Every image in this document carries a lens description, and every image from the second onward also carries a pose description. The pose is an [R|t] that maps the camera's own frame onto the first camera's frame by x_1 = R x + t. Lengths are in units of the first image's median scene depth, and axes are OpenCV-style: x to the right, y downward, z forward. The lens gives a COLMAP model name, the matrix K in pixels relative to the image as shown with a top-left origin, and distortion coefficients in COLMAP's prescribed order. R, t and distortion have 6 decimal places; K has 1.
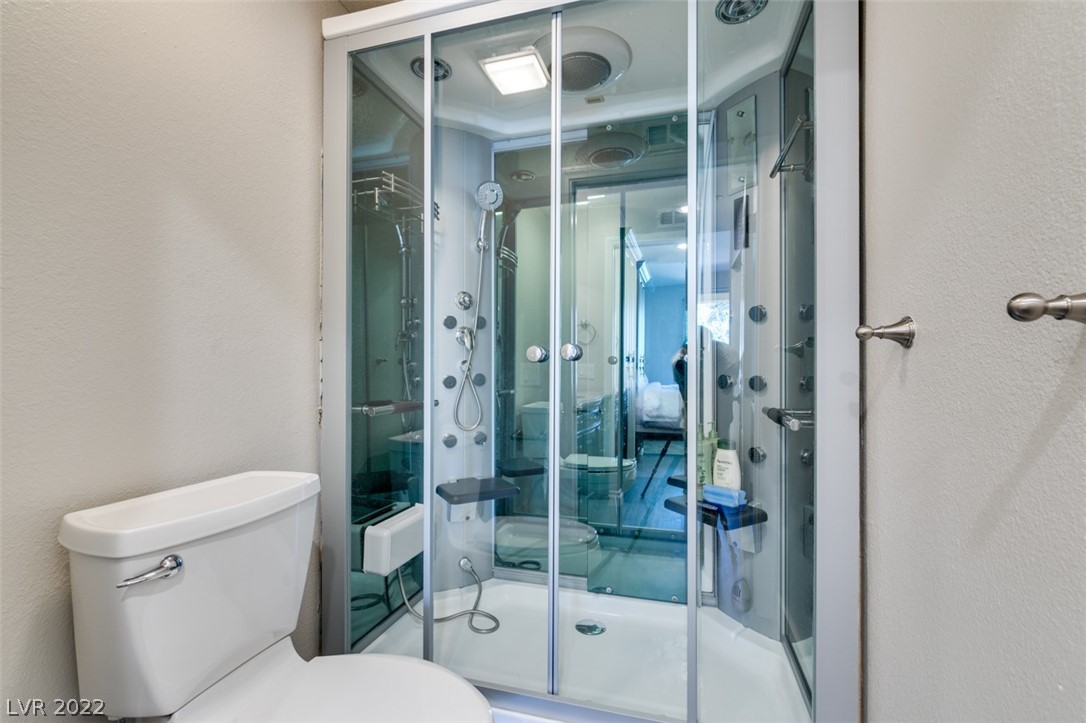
lens RADIAL K [[488.7, 0, 551.2], [0, 488.7, 364.1], [0, 0, 1]] dist [0.006237, -0.000581]
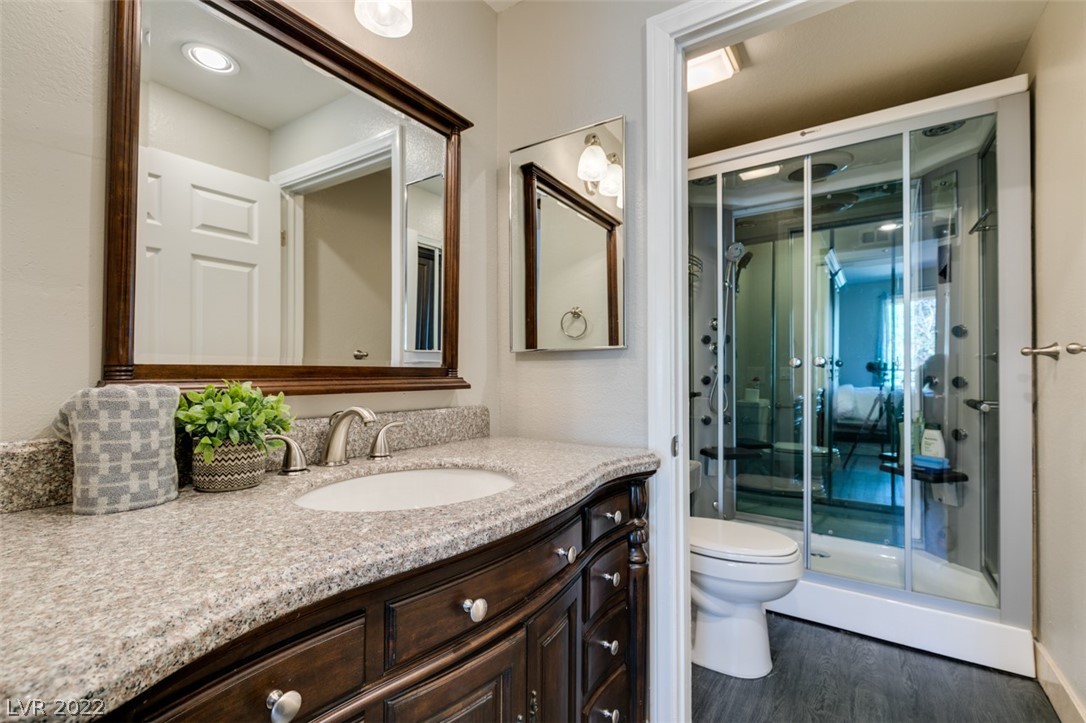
lens RADIAL K [[488.7, 0, 551.2], [0, 488.7, 364.1], [0, 0, 1]] dist [0.006237, -0.000581]
pose [[0.950257, -0.003084, -0.311452, -0.232287], [0.001797, 0.999989, -0.004422, -0.007595], [0.311462, 0.003642, 0.950252, -0.649354]]
